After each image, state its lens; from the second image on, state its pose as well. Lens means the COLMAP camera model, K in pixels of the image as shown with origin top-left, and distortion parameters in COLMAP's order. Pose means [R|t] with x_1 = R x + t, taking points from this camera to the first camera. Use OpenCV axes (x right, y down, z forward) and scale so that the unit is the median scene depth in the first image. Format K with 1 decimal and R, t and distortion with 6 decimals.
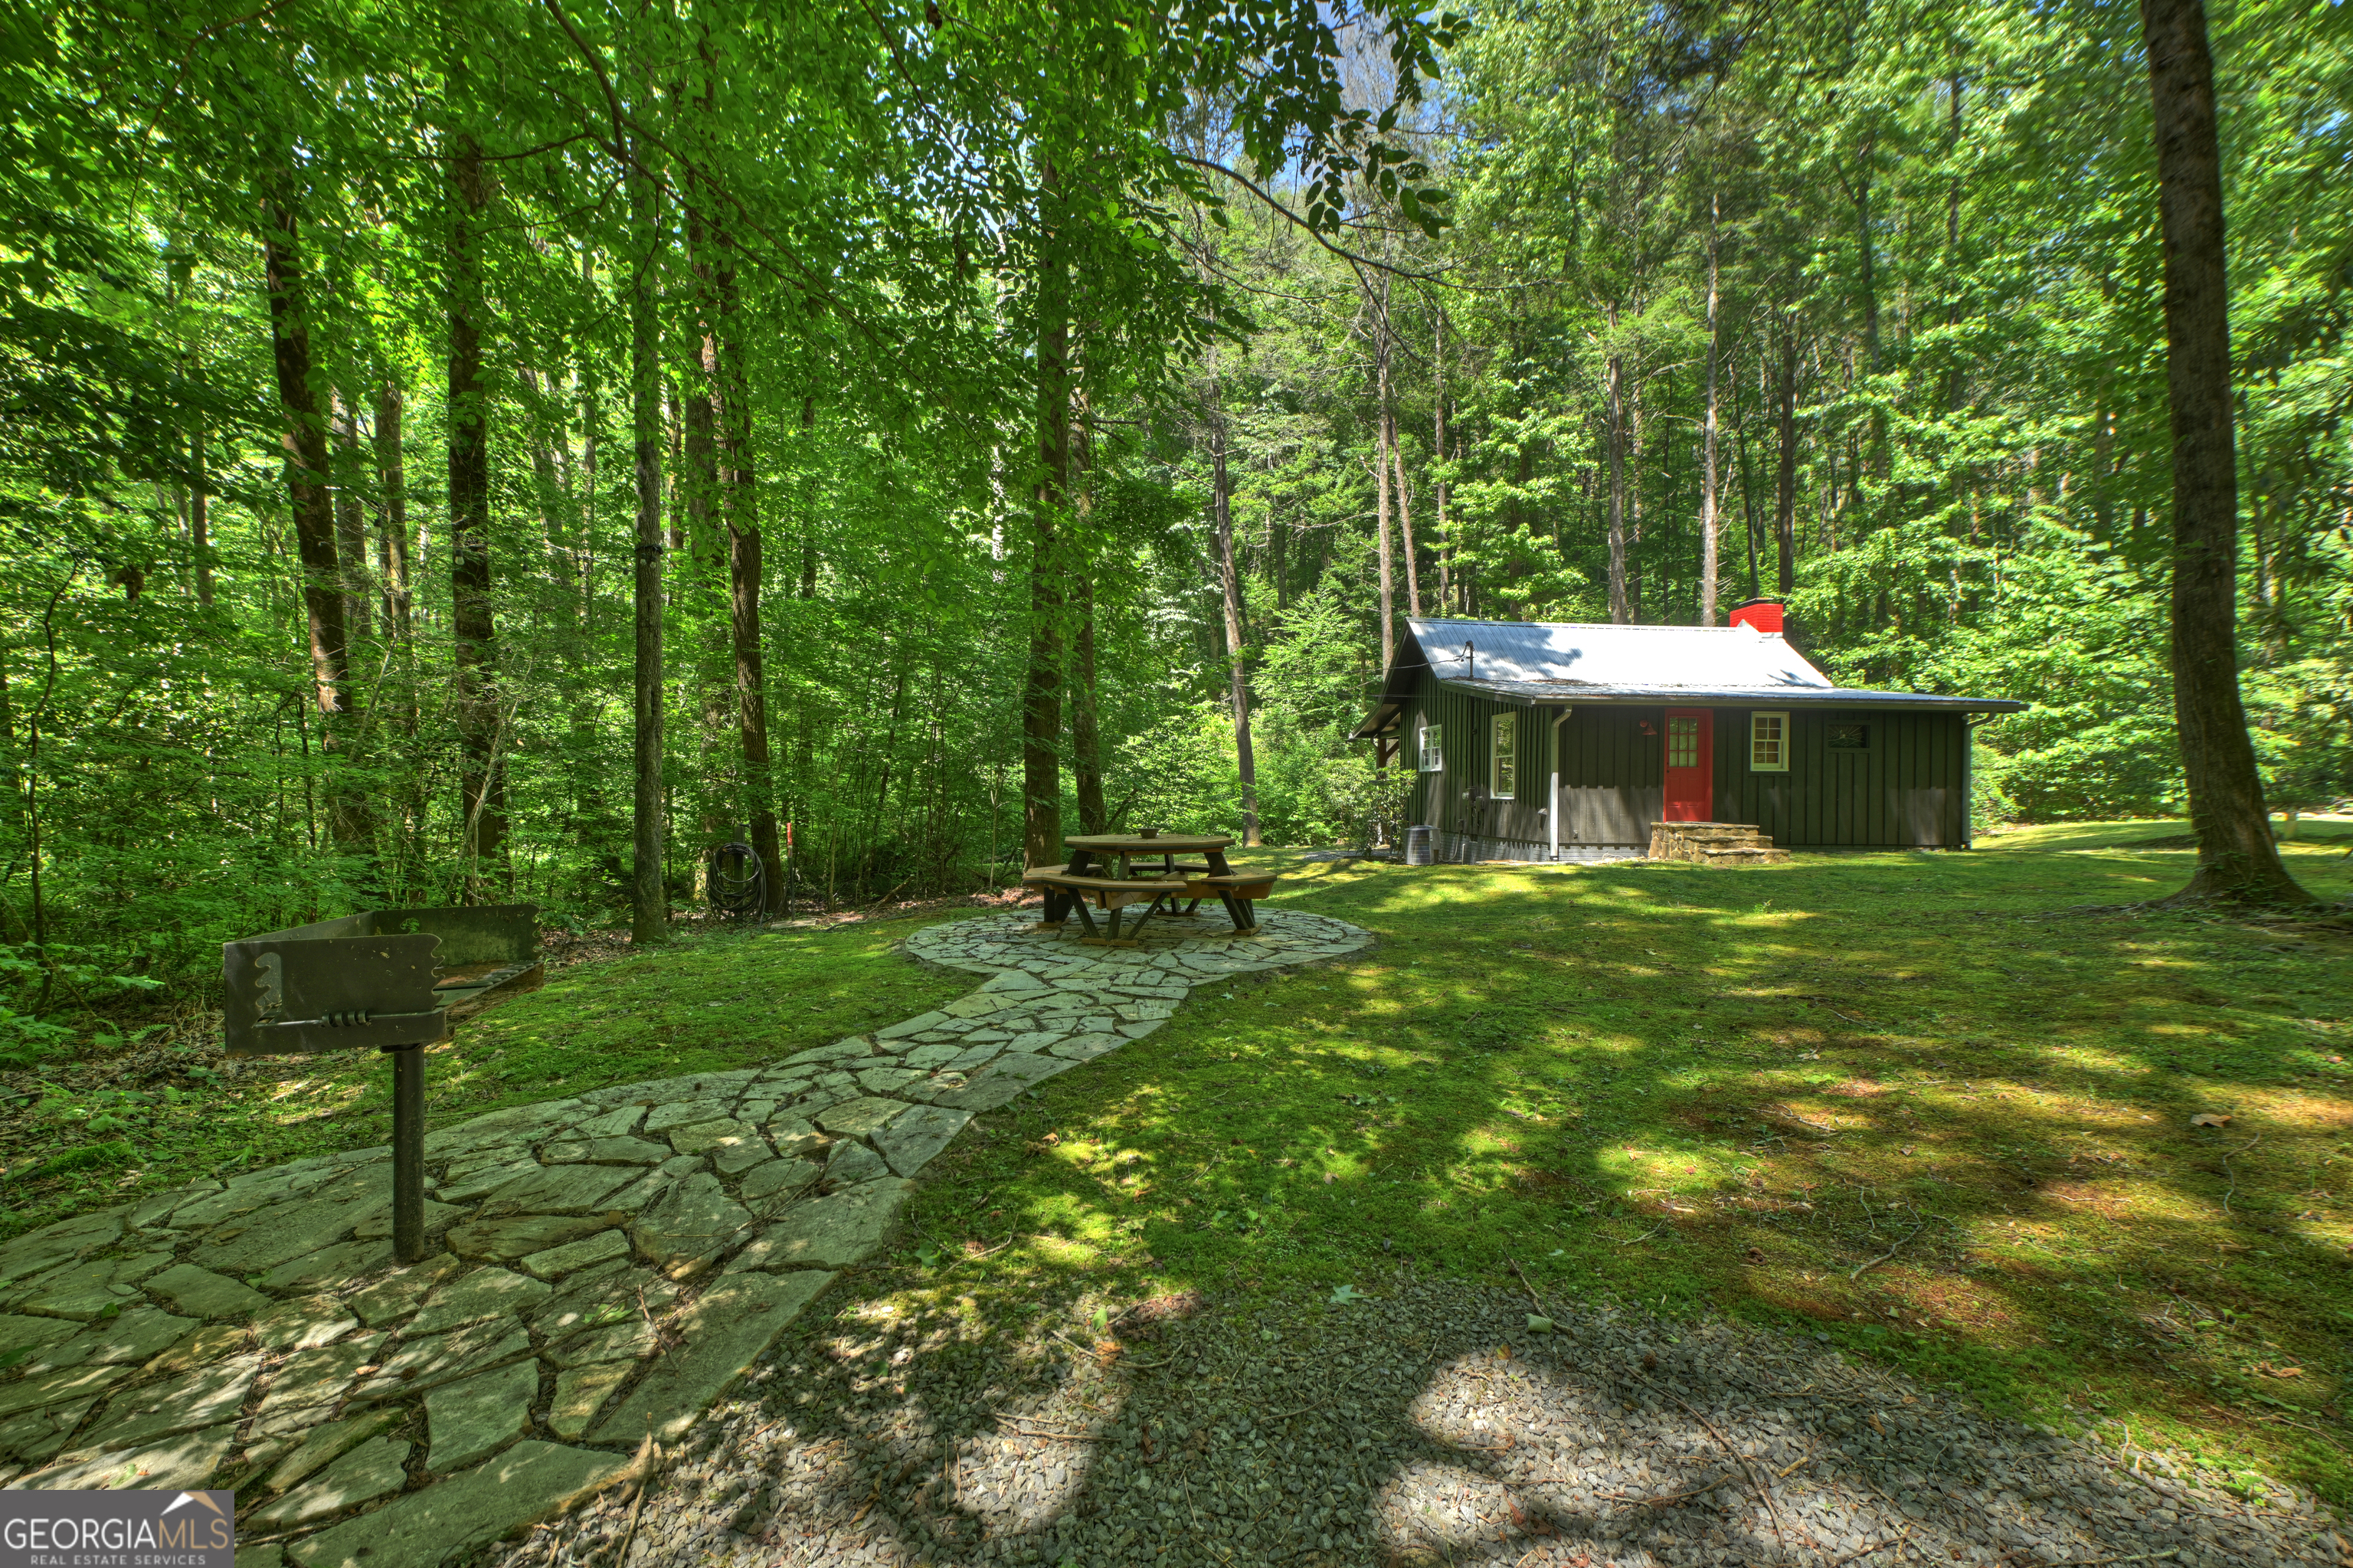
lens RADIAL K [[933.3, 0, 1182.0], [0, 933.3, 805.5], [0, 0, 1]] dist [0.012847, -0.000457]
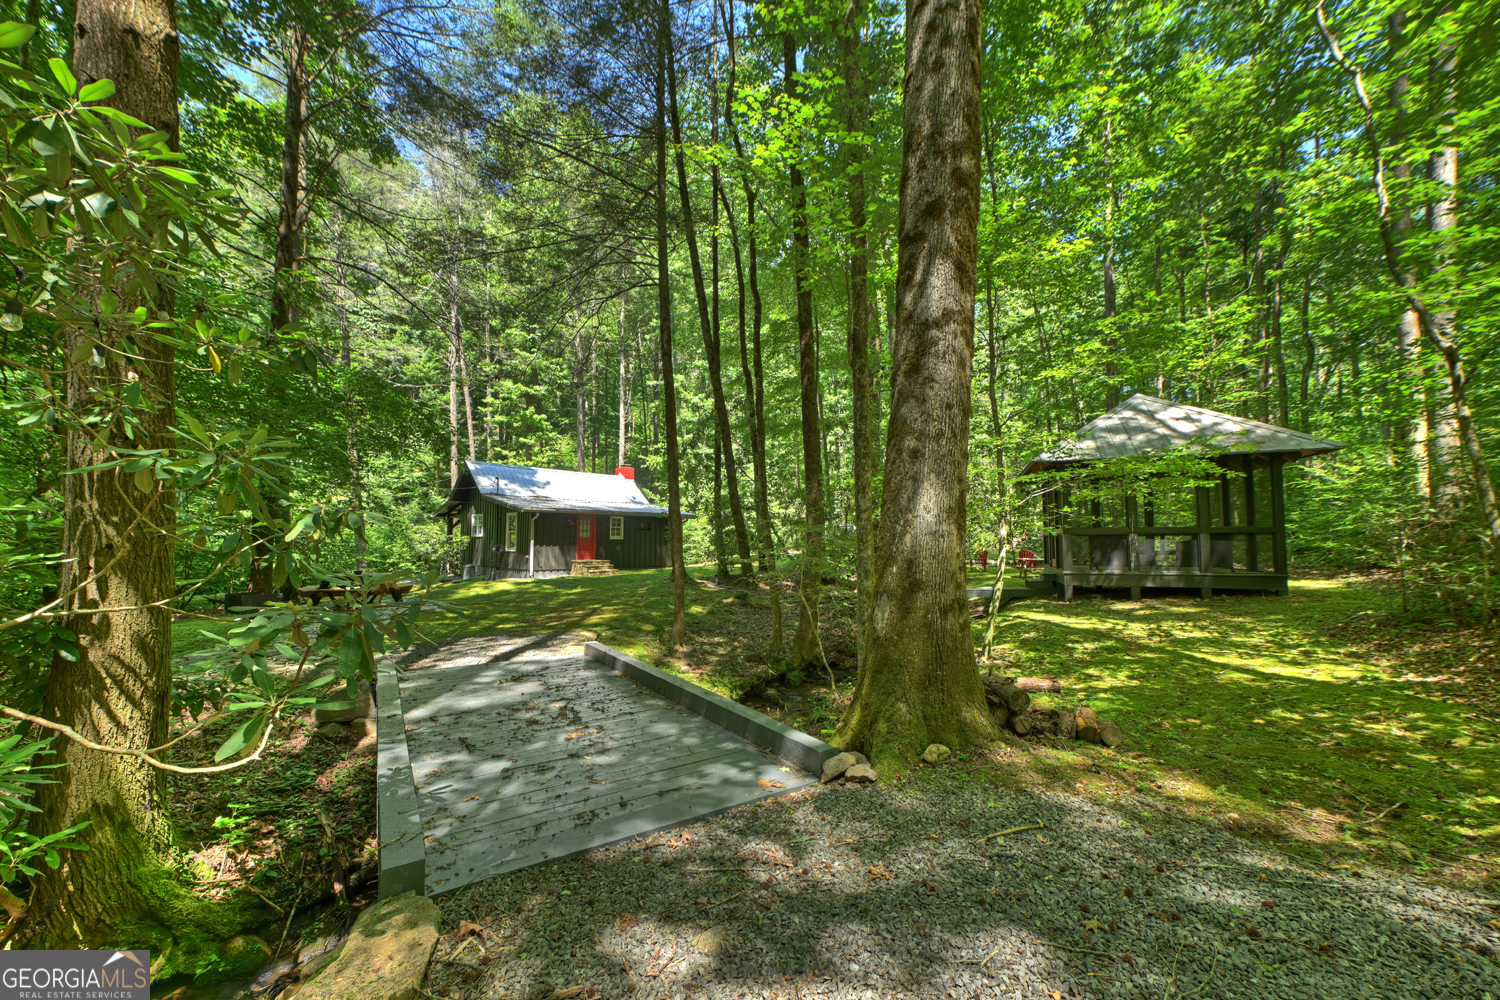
lens RADIAL K [[594.9, 0, 753.5], [0, 594.9, 513.7], [0, 0, 1]] dist [0.012847, -0.000457]
pose [[0.774936, 0.027269, 0.631451, -0.077406], [0.009183, 0.998478, -0.054388, -0.009601], [-0.631973, 0.047946, 0.773506, -0.339205]]
